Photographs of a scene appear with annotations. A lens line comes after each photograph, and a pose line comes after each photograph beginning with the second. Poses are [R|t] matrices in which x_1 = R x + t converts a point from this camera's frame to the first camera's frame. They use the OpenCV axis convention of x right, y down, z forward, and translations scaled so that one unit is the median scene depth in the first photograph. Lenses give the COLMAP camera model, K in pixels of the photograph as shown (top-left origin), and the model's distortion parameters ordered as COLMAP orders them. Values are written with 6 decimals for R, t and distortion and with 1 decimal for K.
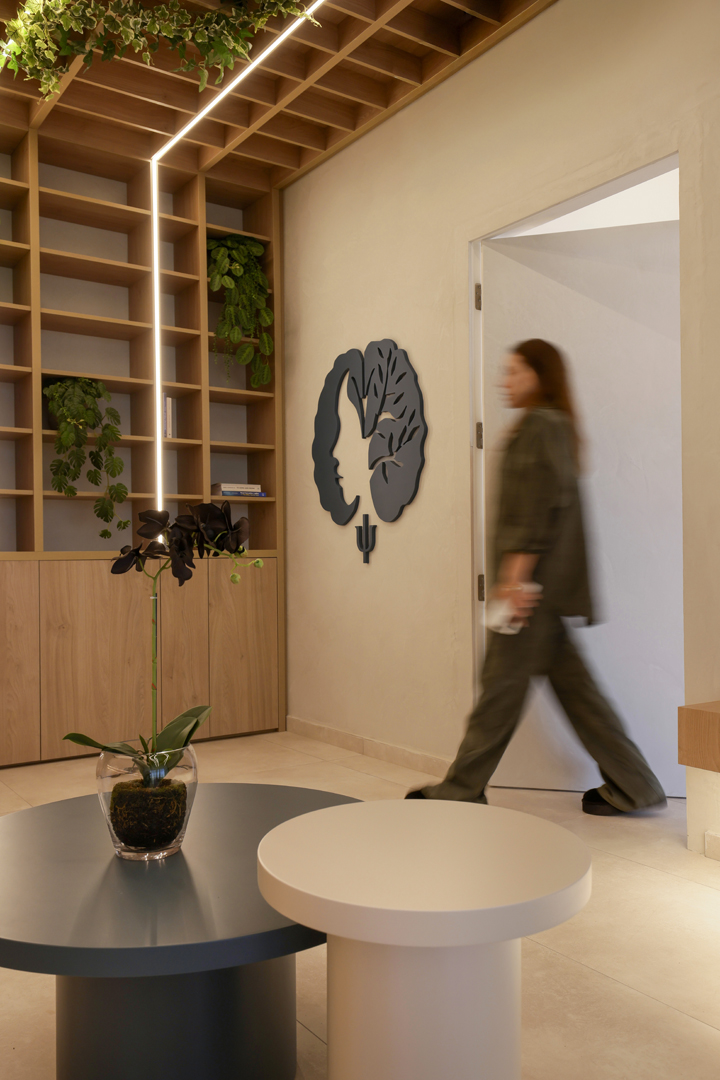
lens RADIAL K [[900.0, 0, 360.0], [0, 900.0, 540.0], [0, 0, 1]] dist [0.004901, 0.003591]
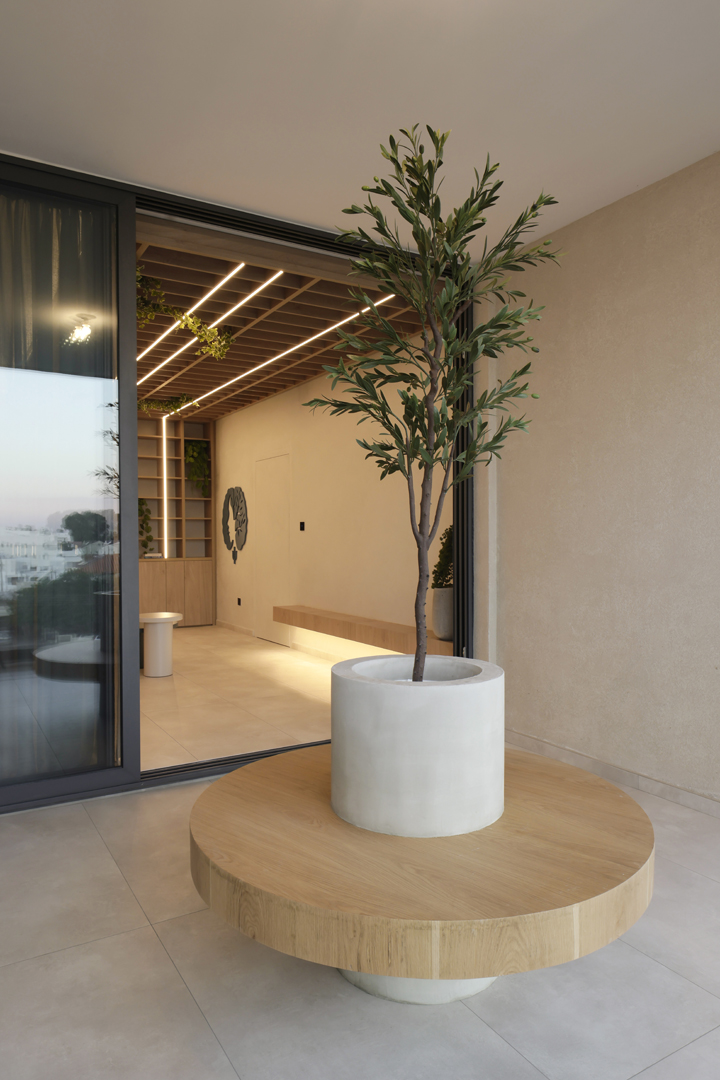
lens RADIAL K [[702.0, 0, 360.0], [0, 702.0, 540.0], [0, 0, 1]] dist [0.004348, 0.000604]
pose [[0.997841, 0.007656, -0.065234, 0.524740], [-0.006190, 0.999725, 0.022640, -0.098186], [0.065389, -0.022187, 0.997613, -1.142366]]
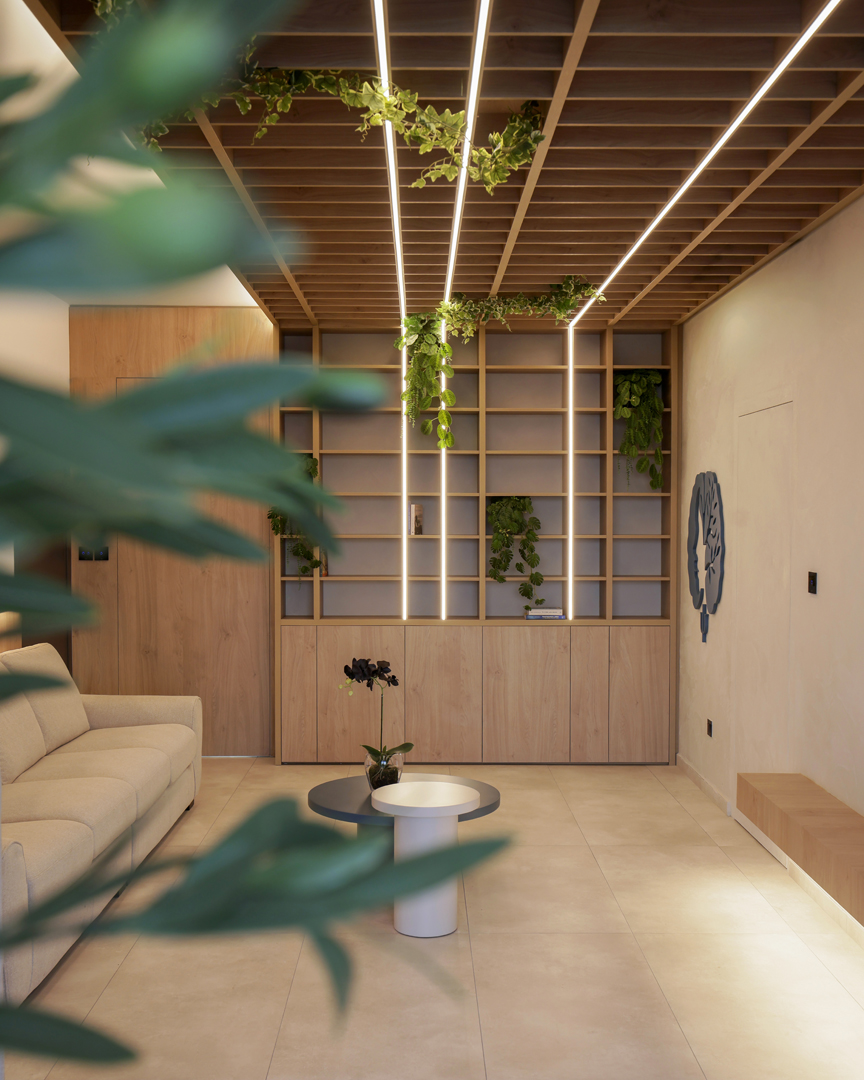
lens RADIAL K [[1246.3, 0, 433.0], [0, 1246.3, 544.8], [0, 0, 1]] dist [-0.016753, -0.001024]
pose [[0.829281, 0.028292, -0.558115, 0.644967], [-0.004005, 0.998993, 0.044690, -0.182927], [0.558817, -0.034825, 0.828559, -0.654827]]
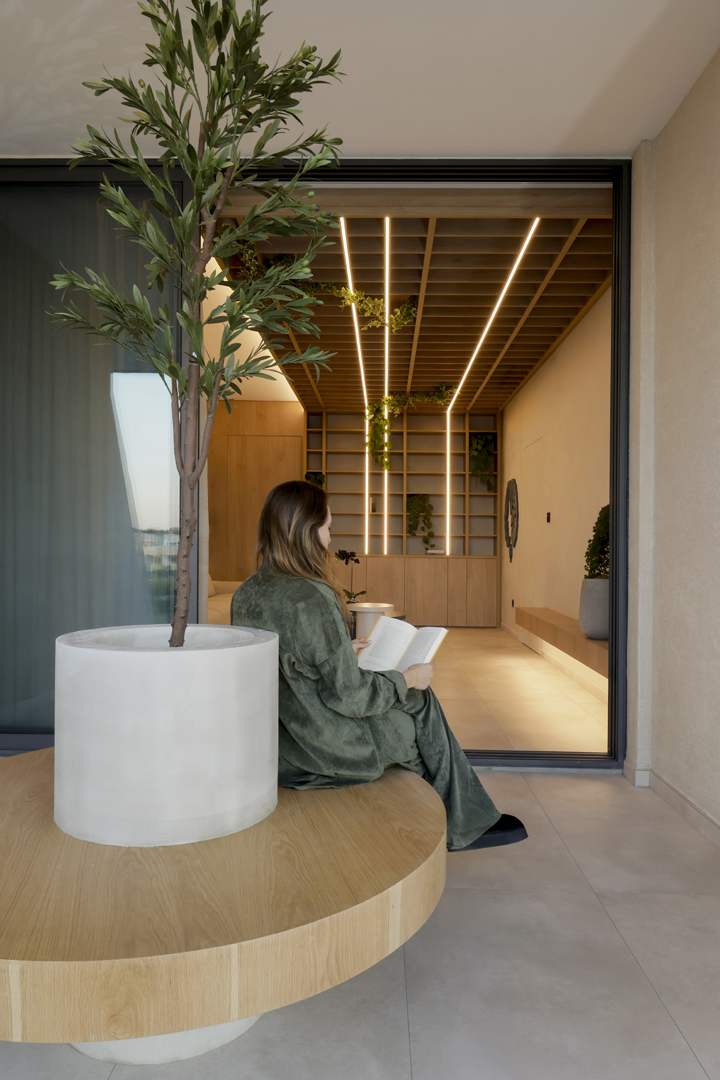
lens RADIAL K [[718.9, 0, 376.3], [0, 718.9, 541.7], [0, 0, 1]] dist [0.006498, -0.000620]
pose [[0.815832, 0.017549, -0.578023, 0.865256], [-0.011540, 0.999834, 0.014068, -0.056883], [0.578174, -0.004806, 0.815899, -0.910941]]
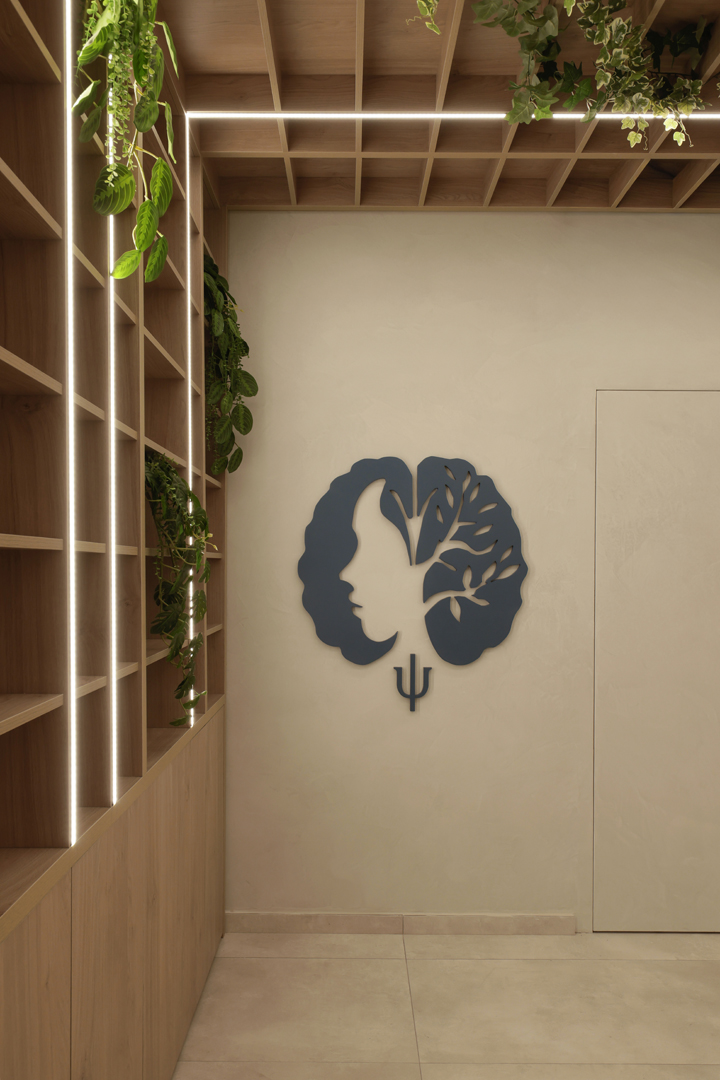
lens RADIAL K [[854.2, 0, 329.3], [0, 854.2, 540.5], [0, 0, 1]] dist [0.005647, 0.000088]
pose [[0.577469, -0.001101, 0.816412, -0.673092], [-0.022990, 0.999581, 0.017609, -0.143537], [-0.816089, -0.028938, 0.577202, 0.572690]]
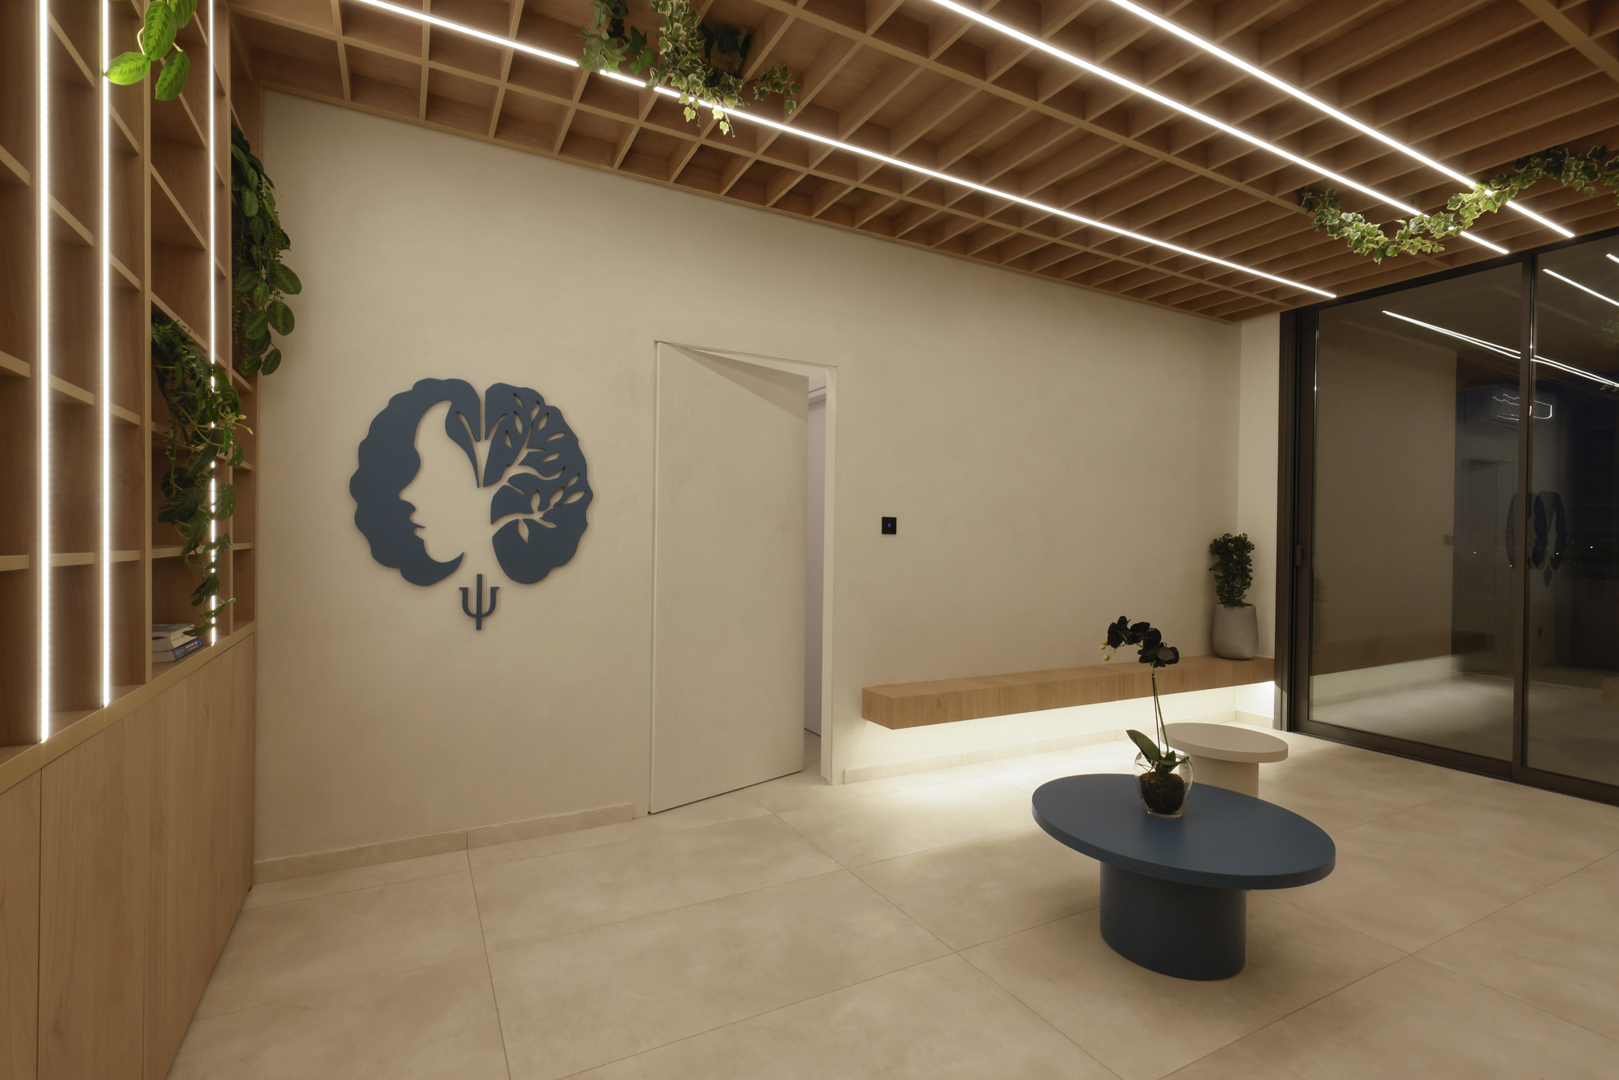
lens RADIAL K [[776.2, 0, 809.5], [0, 776.2, 540.0], [0, 0, 1]] dist [0.002387, 0.000033]
pose [[0.102655, -0.000760, 0.994717, -0.684200], [-0.035399, 0.999363, 0.004417, -0.074223], [-0.994087, -0.035666, 0.102562, 0.576927]]
